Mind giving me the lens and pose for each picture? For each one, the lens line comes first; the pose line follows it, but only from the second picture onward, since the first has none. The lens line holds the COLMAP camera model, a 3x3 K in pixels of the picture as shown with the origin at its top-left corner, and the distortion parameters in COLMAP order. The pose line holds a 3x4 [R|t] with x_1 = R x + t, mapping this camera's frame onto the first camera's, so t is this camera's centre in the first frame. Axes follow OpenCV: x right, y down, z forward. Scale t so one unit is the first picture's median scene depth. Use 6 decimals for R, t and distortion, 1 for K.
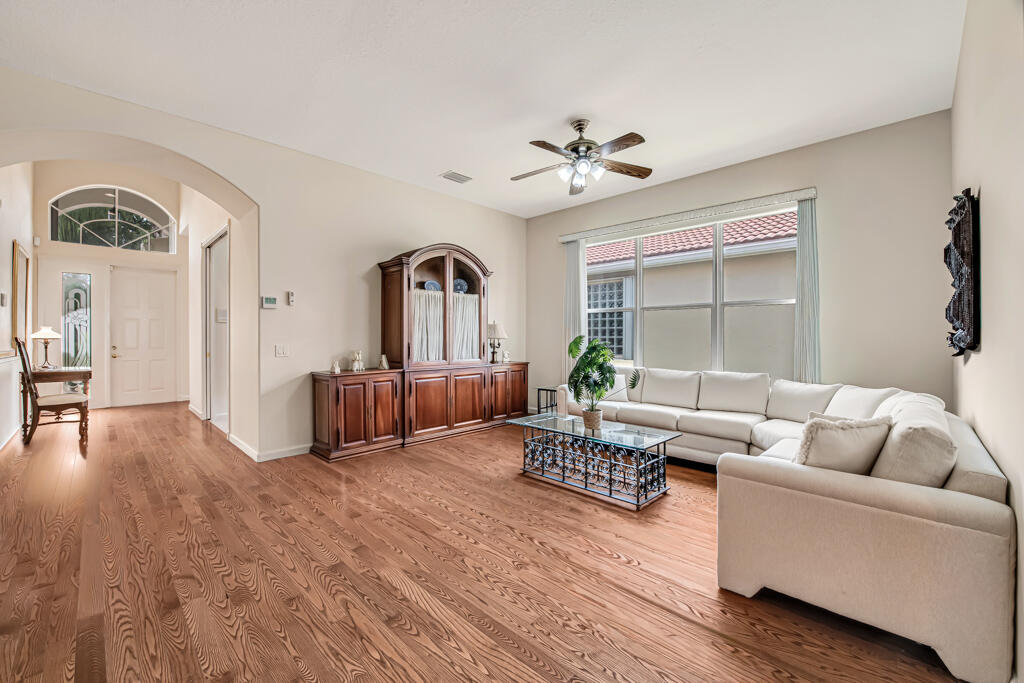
lens RADIAL K [[417.2, 0, 492.2], [0, 417.2, 338.6], [0, 0, 1]] dist [-0.003644, 0.000342]
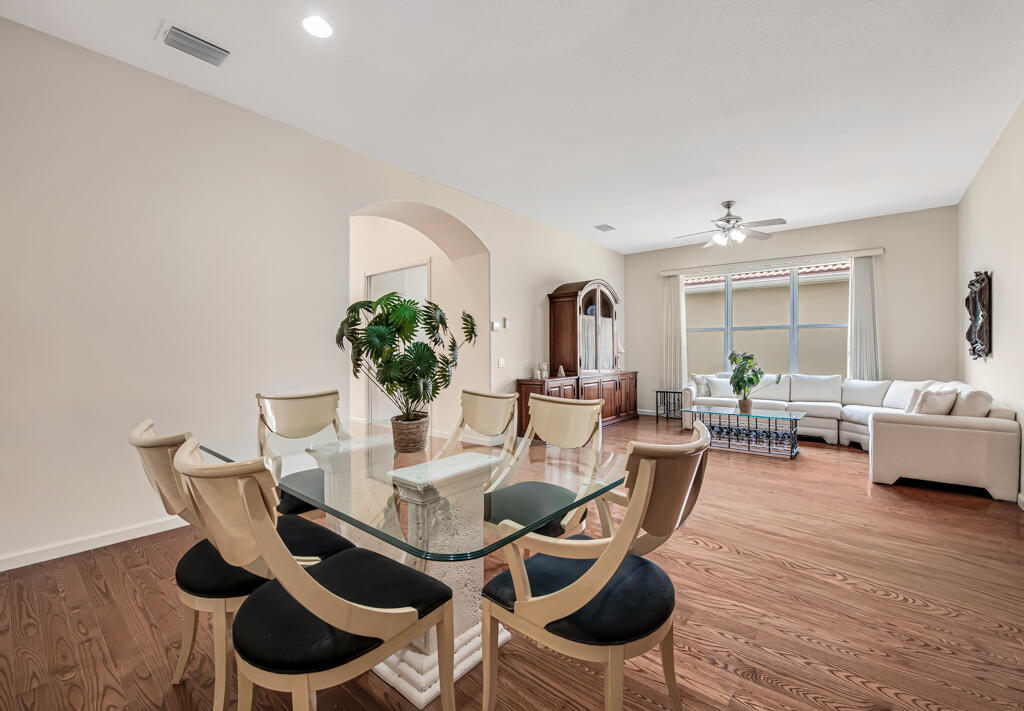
lens RADIAL K [[440.7, 0, 512.0], [0, 440.7, 355.5], [0, 0, 1]] dist [-0.000722, -0.001144]
pose [[0.993028, -0.007438, 0.117647, -0.681827], [0.007127, 0.999970, 0.003061, 0.002865], [-0.117666, -0.002201, 0.993051, -0.409408]]
